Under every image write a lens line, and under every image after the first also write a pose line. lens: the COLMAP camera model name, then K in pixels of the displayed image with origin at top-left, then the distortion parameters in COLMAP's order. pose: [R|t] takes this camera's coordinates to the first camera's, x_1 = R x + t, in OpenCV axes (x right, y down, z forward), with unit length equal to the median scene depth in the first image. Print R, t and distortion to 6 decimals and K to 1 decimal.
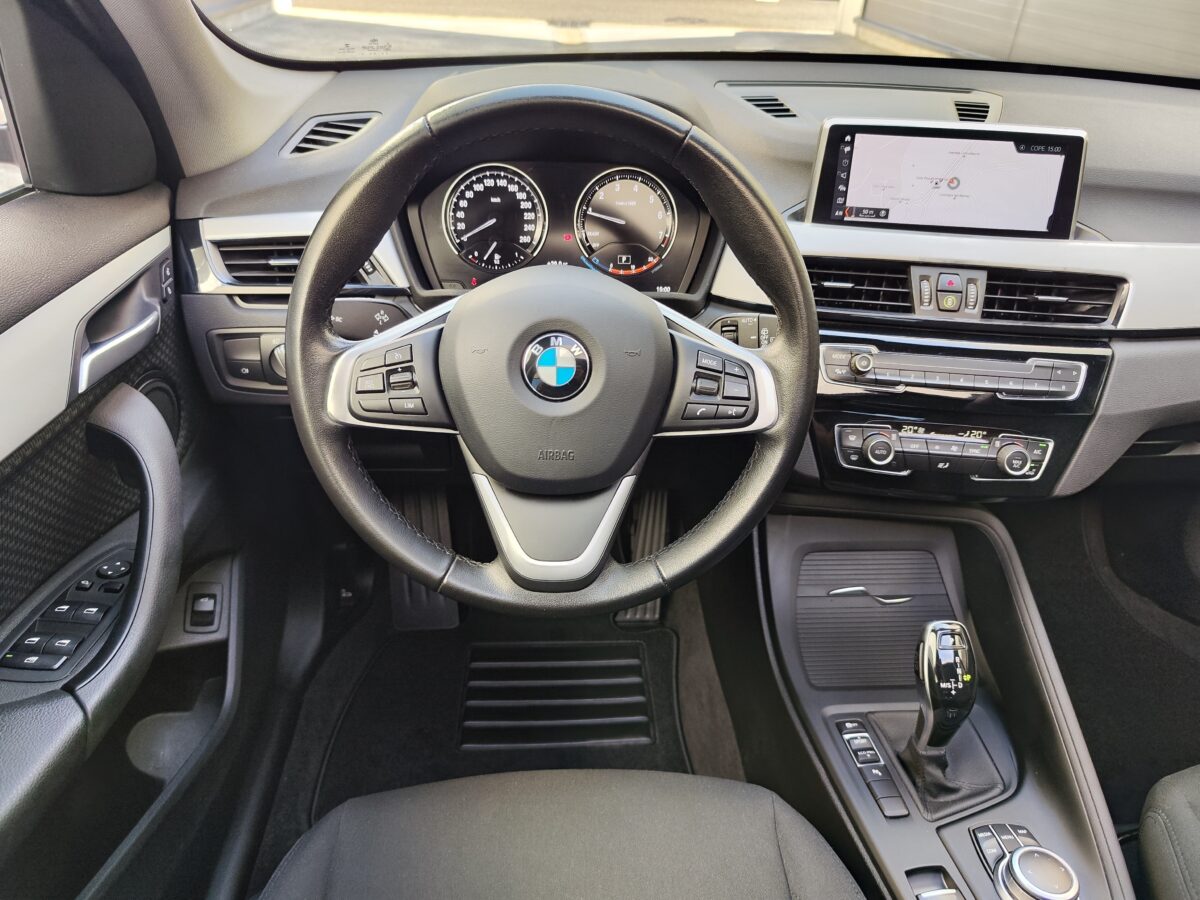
lens RADIAL K [[813.7, 0, 613.1], [0, 813.7, 448.9], [0, 0, 1]] dist [-0.006303, 0.003985]
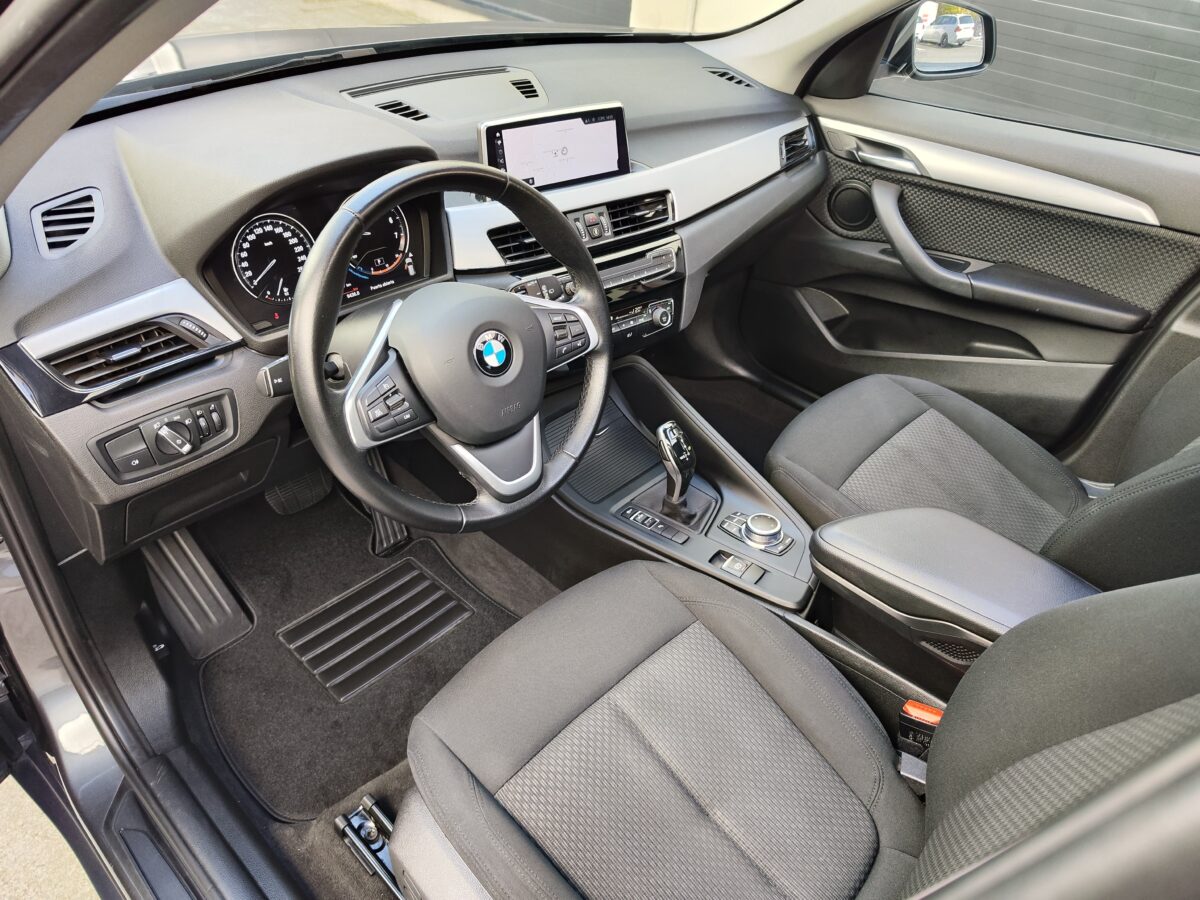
lens RADIAL K [[813.7, 0, 602.9], [0, 813.7, 455.8], [0, 0, 1]] dist [-0.006303, 0.003985]
pose [[0.727949, -0.407326, 0.551521, -0.601000], [0.327989, 0.913269, 0.241585, -0.163123], [-0.602091, 0.005031, 0.798411, -0.232684]]
